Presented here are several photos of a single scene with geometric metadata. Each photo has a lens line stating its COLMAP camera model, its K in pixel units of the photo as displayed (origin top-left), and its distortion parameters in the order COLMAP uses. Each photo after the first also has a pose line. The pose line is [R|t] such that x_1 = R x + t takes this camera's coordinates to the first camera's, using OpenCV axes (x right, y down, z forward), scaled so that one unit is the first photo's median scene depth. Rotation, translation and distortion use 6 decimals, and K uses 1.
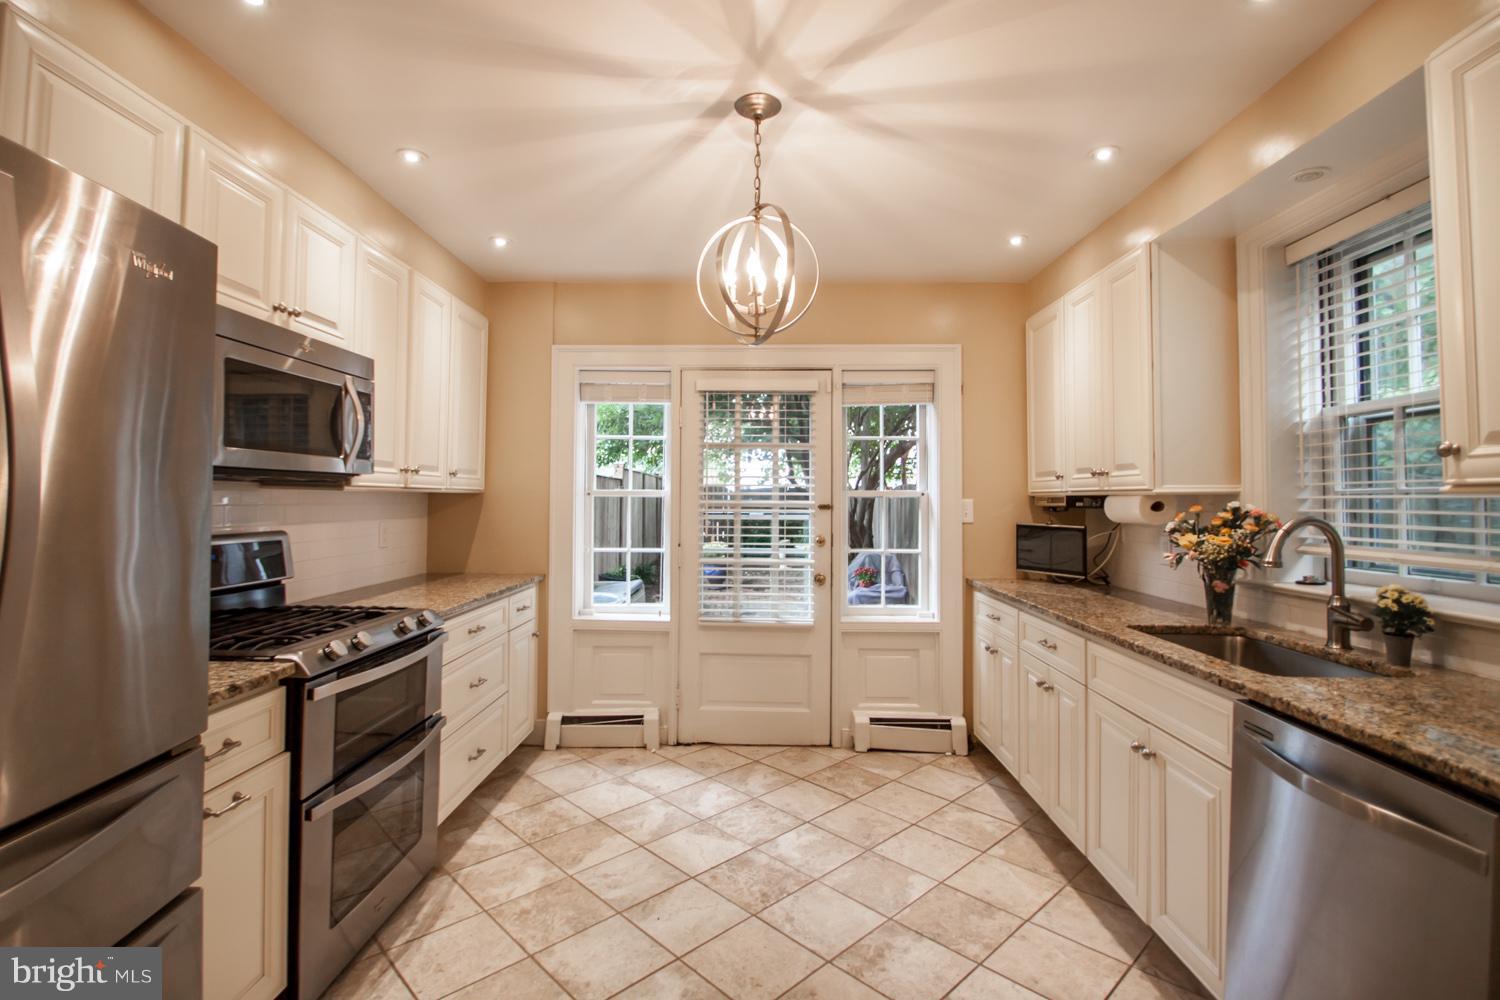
lens RADIAL K [[719.8, 0, 749.2], [0, 719.8, 491.3], [0, 0, 1]] dist [0.025268, -0.024983]
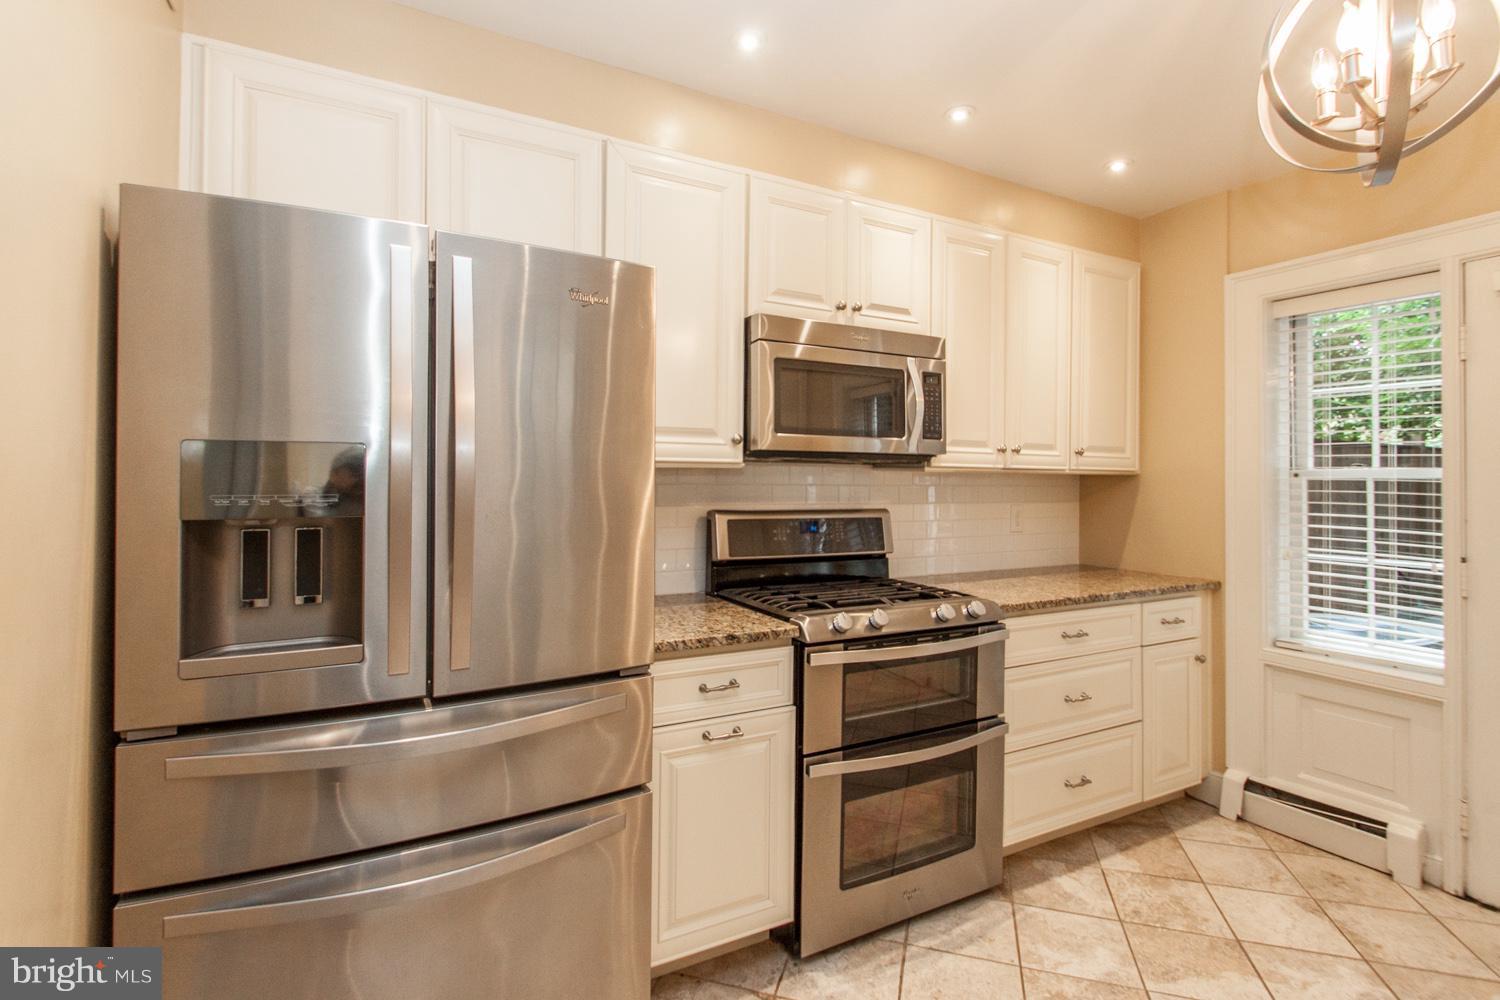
lens RADIAL K [[727.9, 0, 748.3], [0, 727.9, 478.4], [0, 0, 1]] dist [0.030617, -0.012216]
pose [[0.485248, -0.004027, -0.874367, 0.215484], [0.003475, 0.999990, -0.002677, 0.010136], [0.874369, -0.001739, 0.485258, 0.278888]]
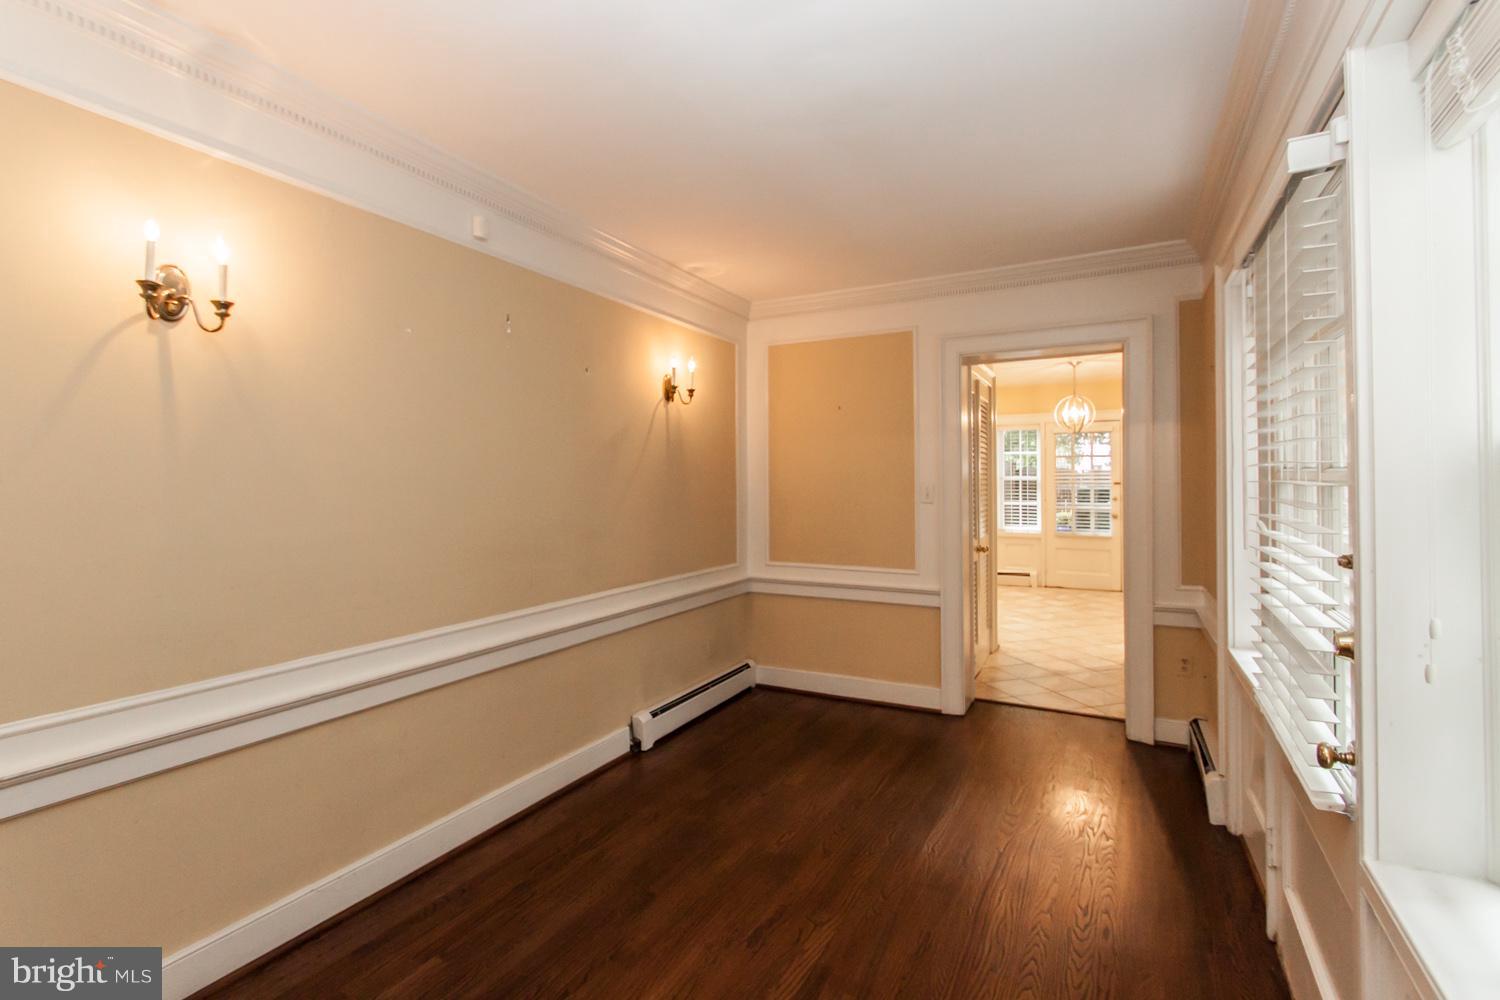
lens RADIAL K [[719.8, 0, 749.2], [0, 719.8, 491.3], [0, 0, 1]] dist [0.025268, -0.024983]
pose [[0.896857, -0.008763, -0.442234, 0.106290], [0.018992, 0.999645, 0.018707, -0.021767], [0.441913, -0.025176, 0.896705, -2.123555]]
